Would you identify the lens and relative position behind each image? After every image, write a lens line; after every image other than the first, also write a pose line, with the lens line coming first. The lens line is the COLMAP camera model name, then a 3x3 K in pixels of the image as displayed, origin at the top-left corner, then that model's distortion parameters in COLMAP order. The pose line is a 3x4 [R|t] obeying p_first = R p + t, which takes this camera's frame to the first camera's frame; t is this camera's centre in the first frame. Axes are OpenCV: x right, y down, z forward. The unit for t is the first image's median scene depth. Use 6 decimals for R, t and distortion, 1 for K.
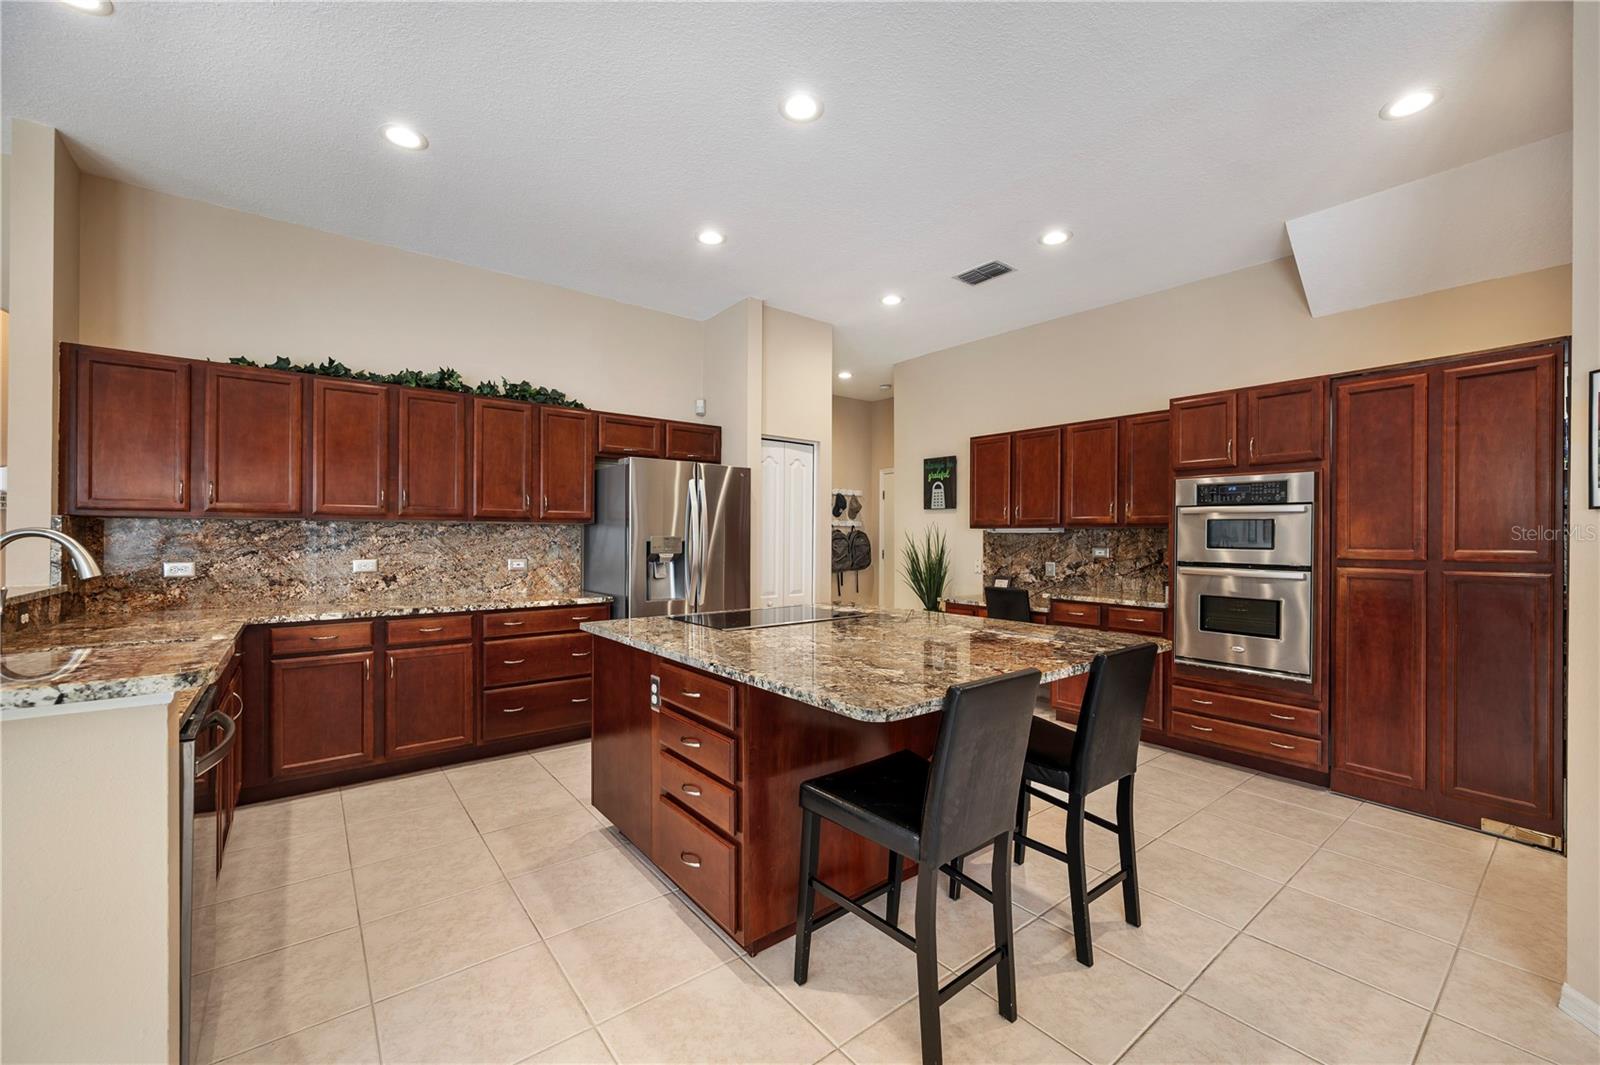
lens RADIAL K [[641.4, 0, 799.9], [0, 641.4, 537.2], [0, 0, 1]] dist [-0.000492, -0.000556]
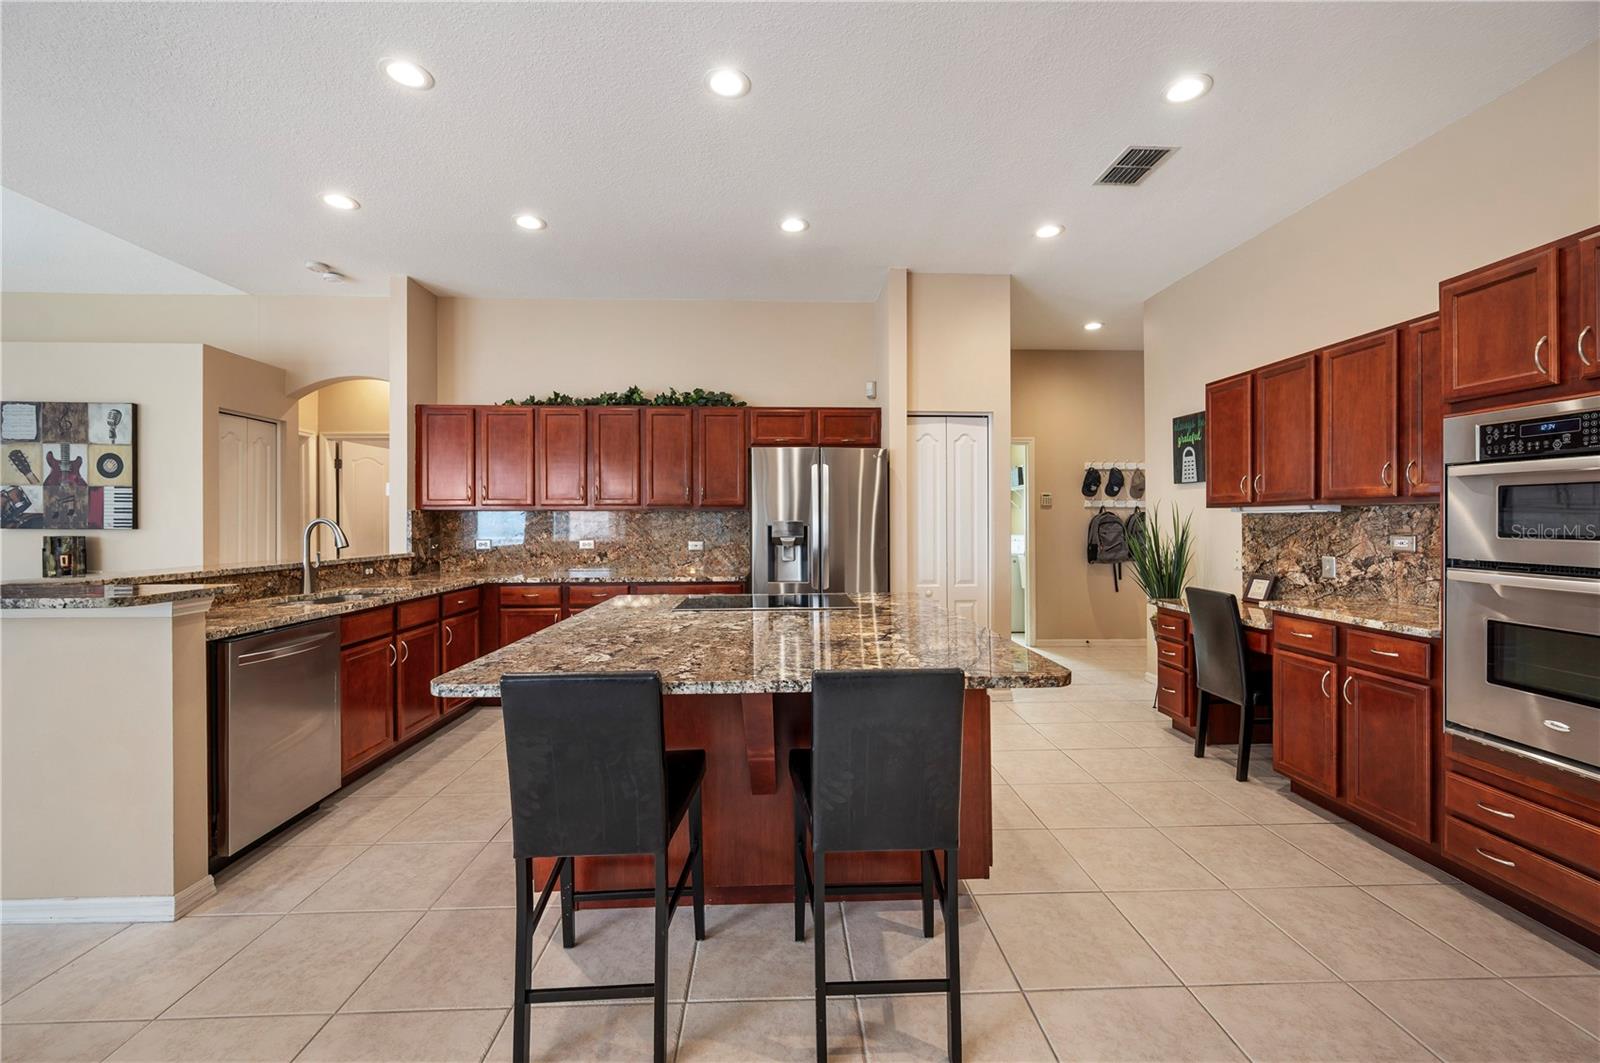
lens RADIAL K [[641.4, 0, 796.3], [0, 641.4, 522.6], [0, 0, 1]] dist [-0.000492, -0.000556]
pose [[0.808501, -0.003959, -0.588481, 0.437743], [0.004402, 0.999990, -0.000680, 0.002275], [0.588478, -0.002041, 0.808511, 0.177578]]
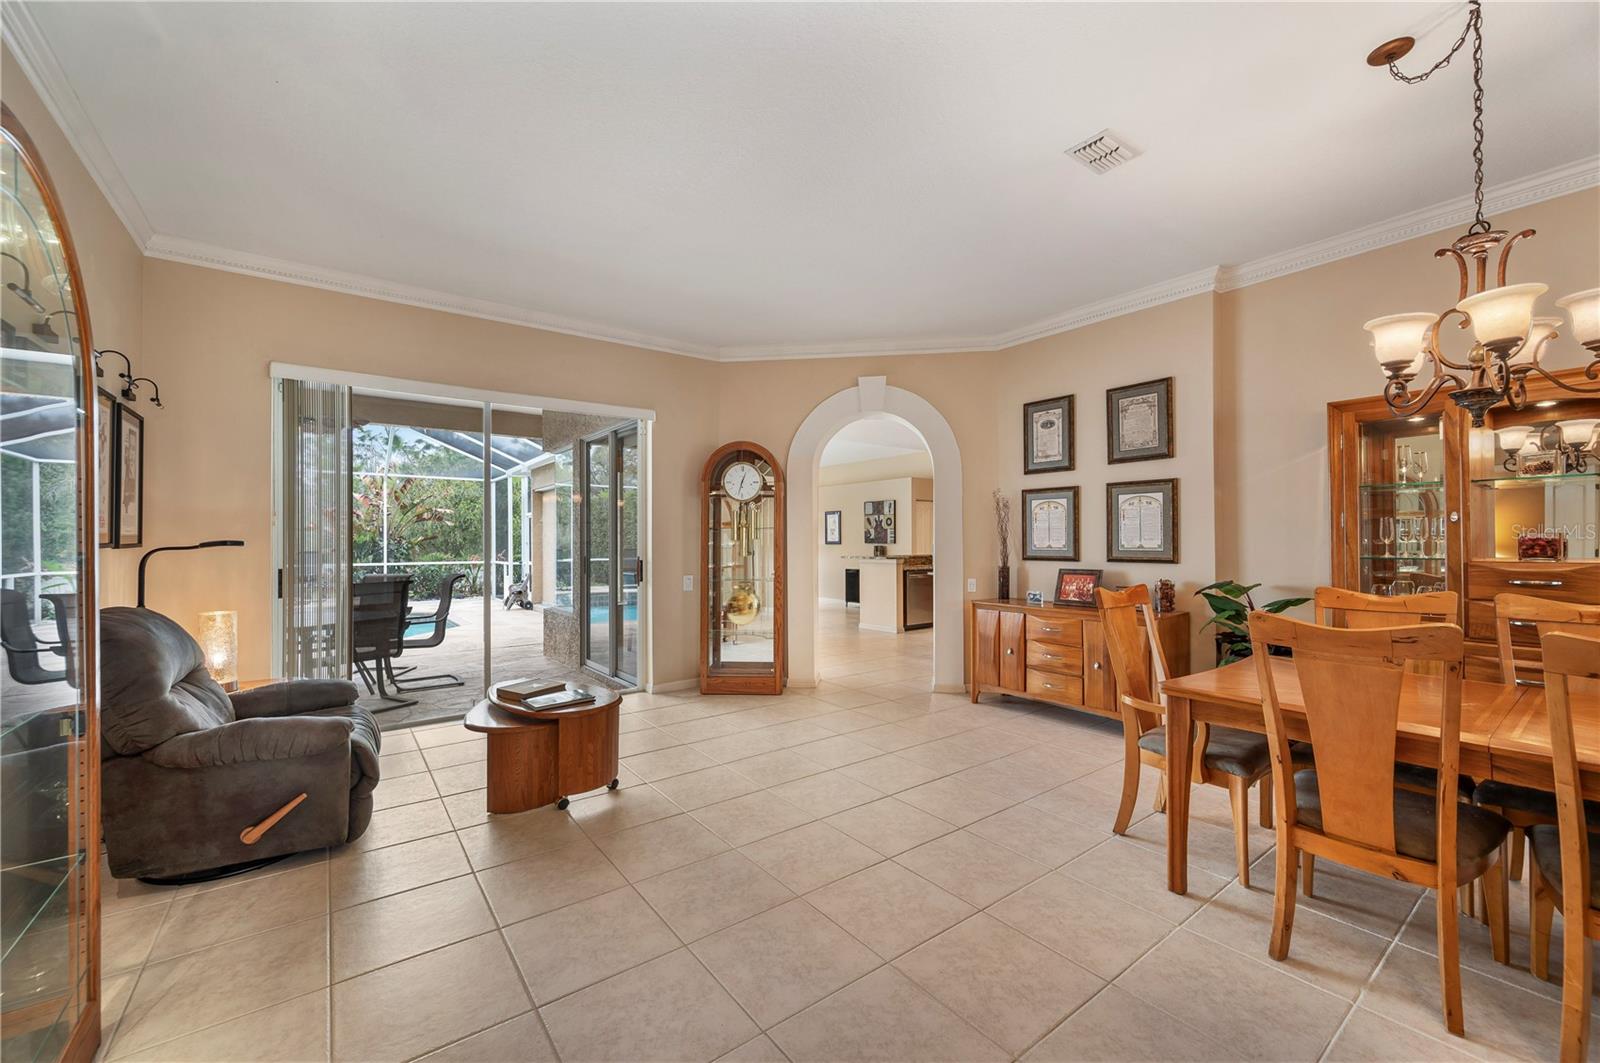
lens RADIAL K [[641.4, 0, 796.7], [0, 641.4, 535.0], [0, 0, 1]] dist [-0.000492, -0.000556]
pose [[-0.031094, -0.014638, -0.999409, 2.007403], [0.005643, 0.999874, -0.014821, 0.009519], [0.999501, -0.006100, -0.031007, 0.015905]]
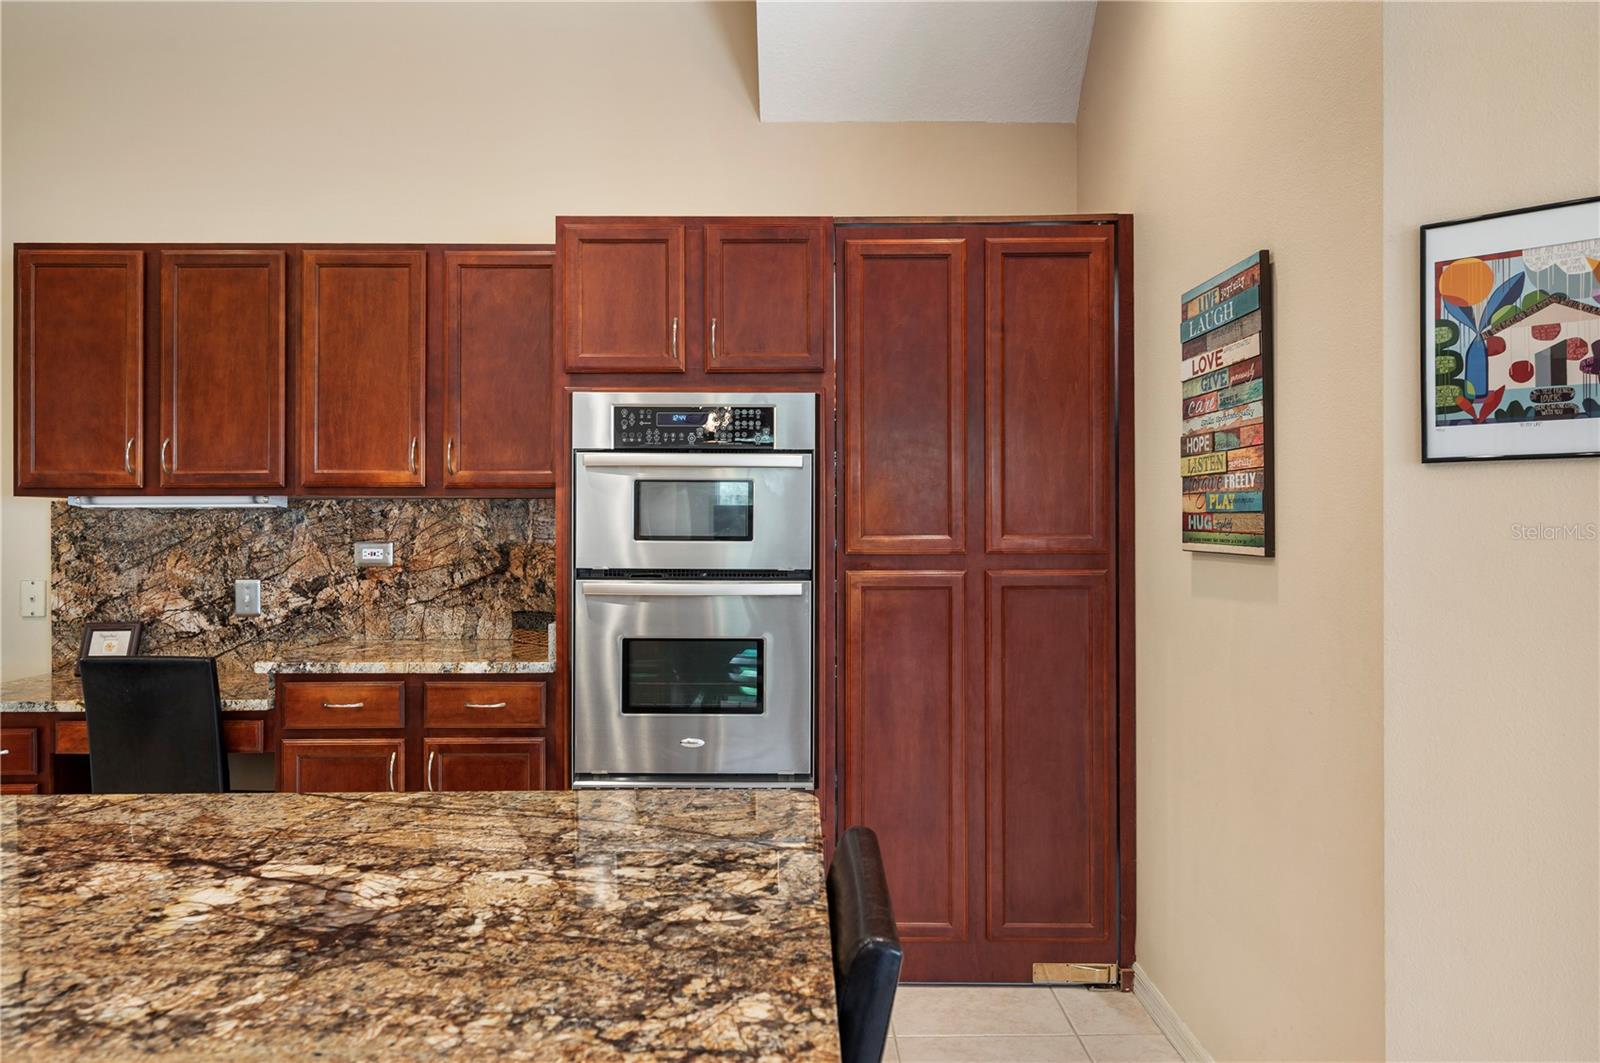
lens RADIAL K [[1142.8, 0, 806.0], [0, 1142.8, 515.1], [0, 0, 1]] dist [0.007900, -0.012622]
pose [[0.604671, -0.002238, 0.796472, 0.031239], [0.005732, 0.999982, -0.001542, 0.000943], [-0.796454, 0.005498, 0.604674, 0.357831]]
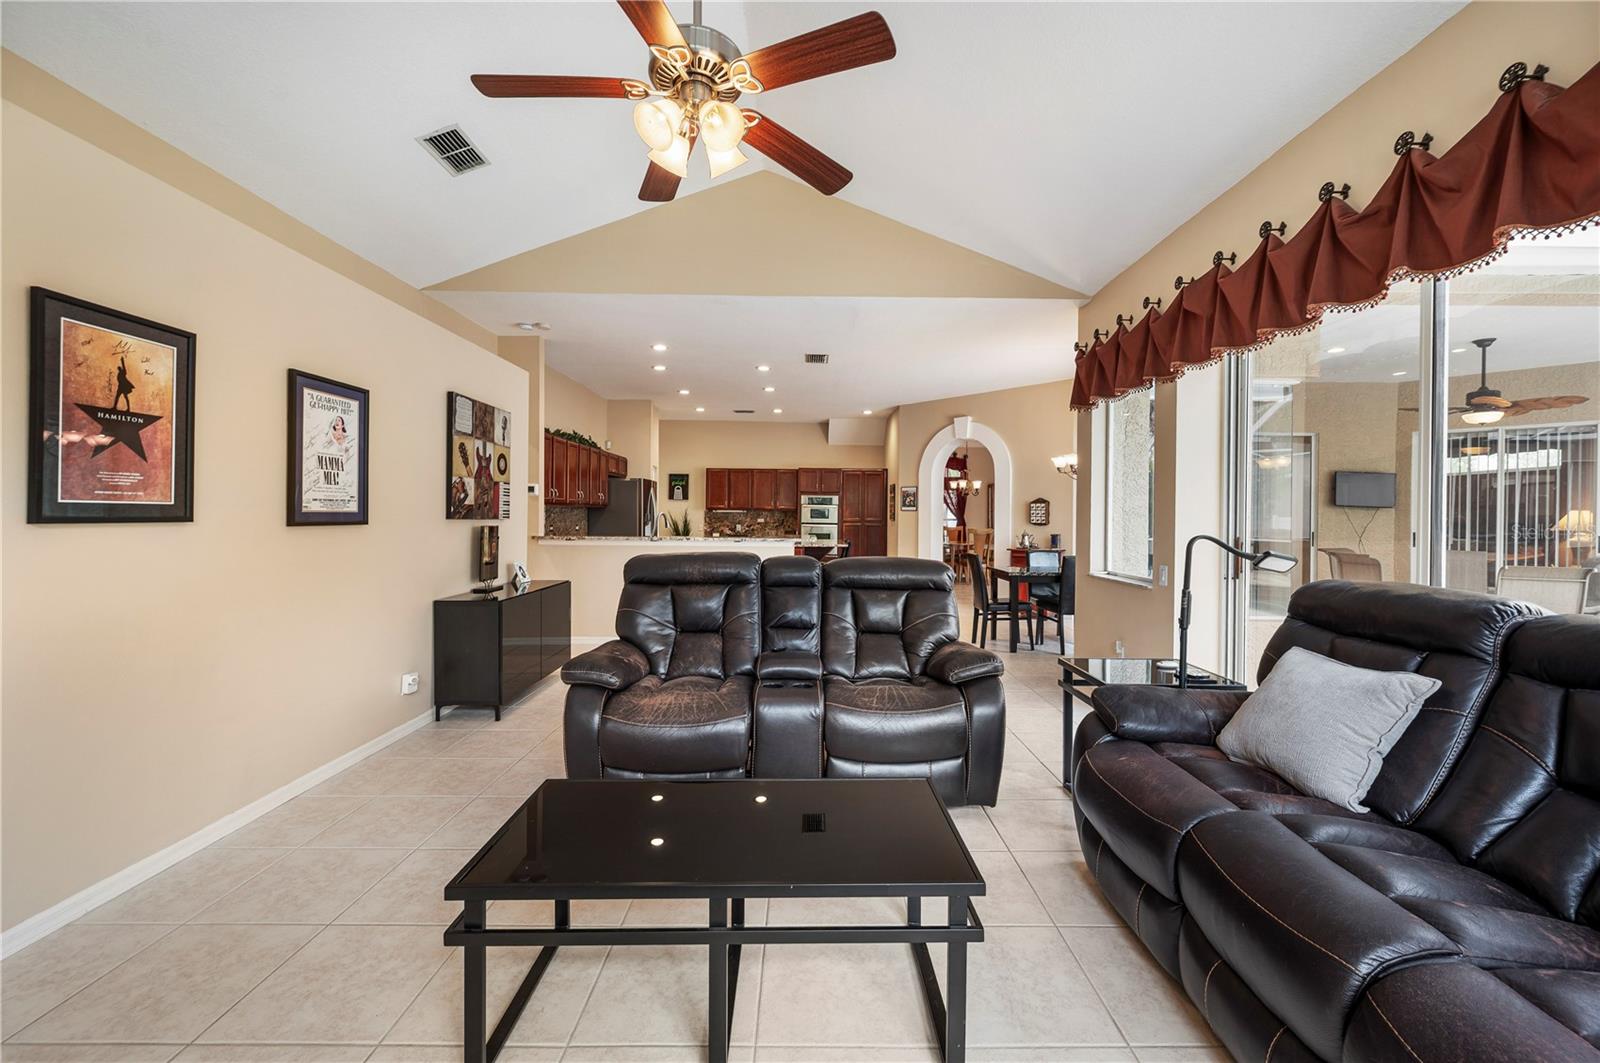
lens RADIAL K [[641.4, 0, 799.8], [0, 641.4, 520.3], [0, 0, 1]] dist [-0.000492, -0.000556]
pose [[0.622069, -0.005844, 0.782941, -1.712932], [-0.006259, 0.999903, 0.012437, -0.009942], [-0.782937, -0.012637, 0.621972, -0.834748]]
